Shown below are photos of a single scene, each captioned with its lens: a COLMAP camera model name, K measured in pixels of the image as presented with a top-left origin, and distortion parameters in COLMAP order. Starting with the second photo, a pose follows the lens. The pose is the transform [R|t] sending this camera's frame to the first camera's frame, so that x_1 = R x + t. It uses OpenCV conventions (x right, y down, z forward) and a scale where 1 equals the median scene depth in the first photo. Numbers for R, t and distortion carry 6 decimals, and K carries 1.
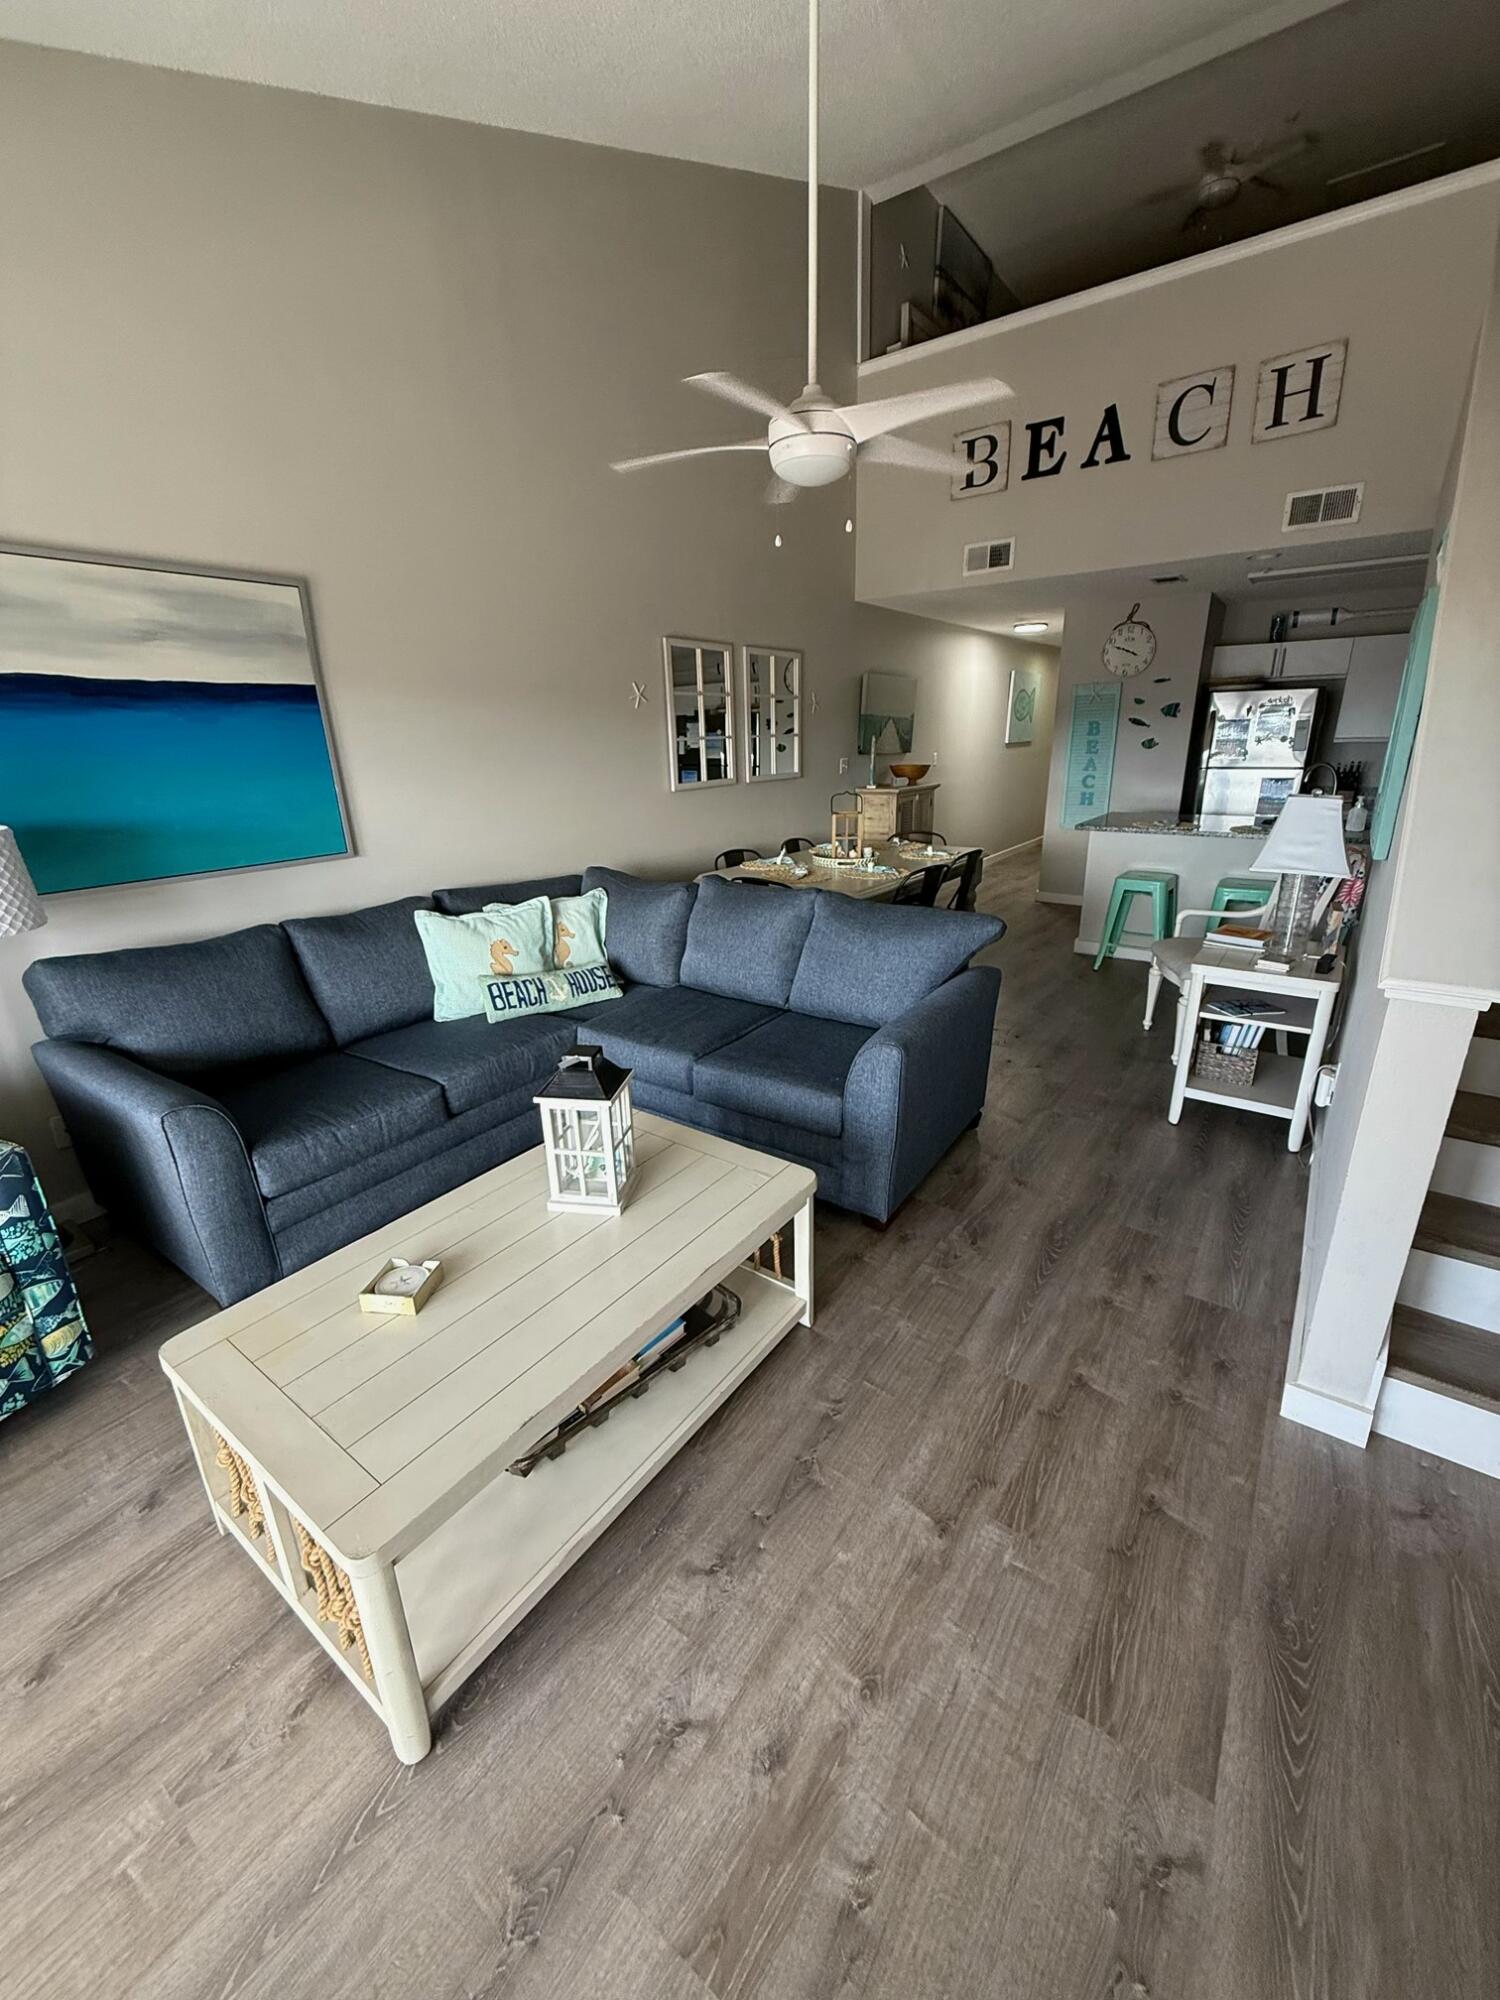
lens RADIAL K [[794.9, 0, 747.3], [0, 794.9, 994.2], [0, 0, 1]] dist [-0.000376, -0.000382]
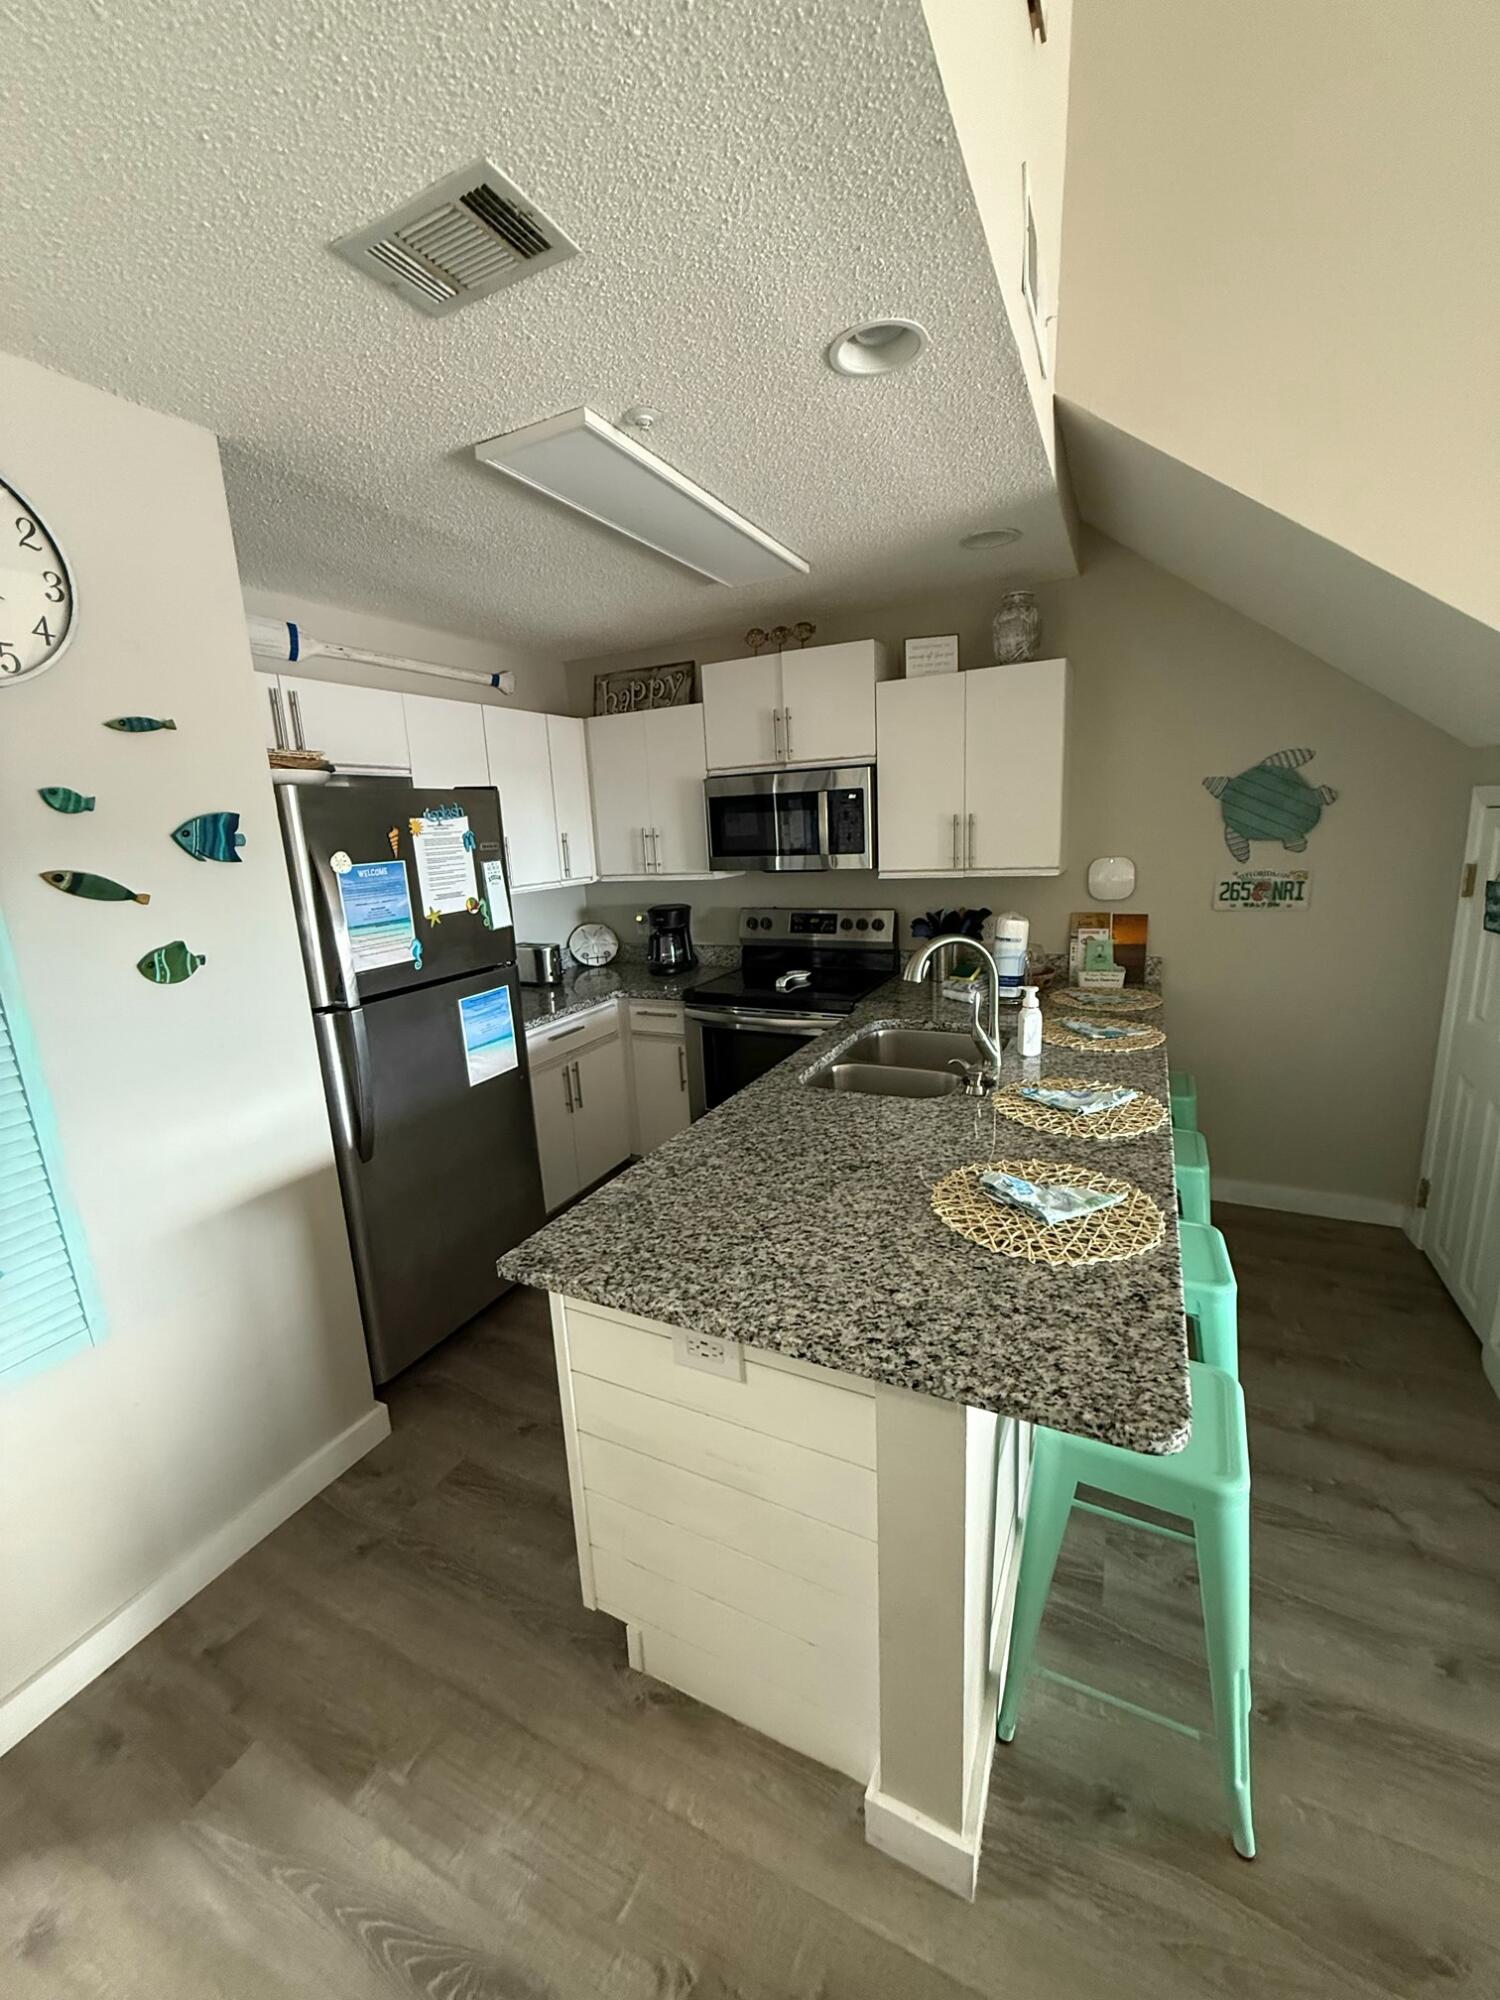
lens RADIAL K [[794.9, 0, 743.7], [0, 794.9, 992.6], [0, 0, 1]] dist [-0.000376, -0.000382]
pose [[-0.176234, -0.172500, 0.969116, 0.336889], [0.360378, 0.904865, 0.226599, -0.449158], [-0.916007, 0.389182, -0.097303, 1.294286]]
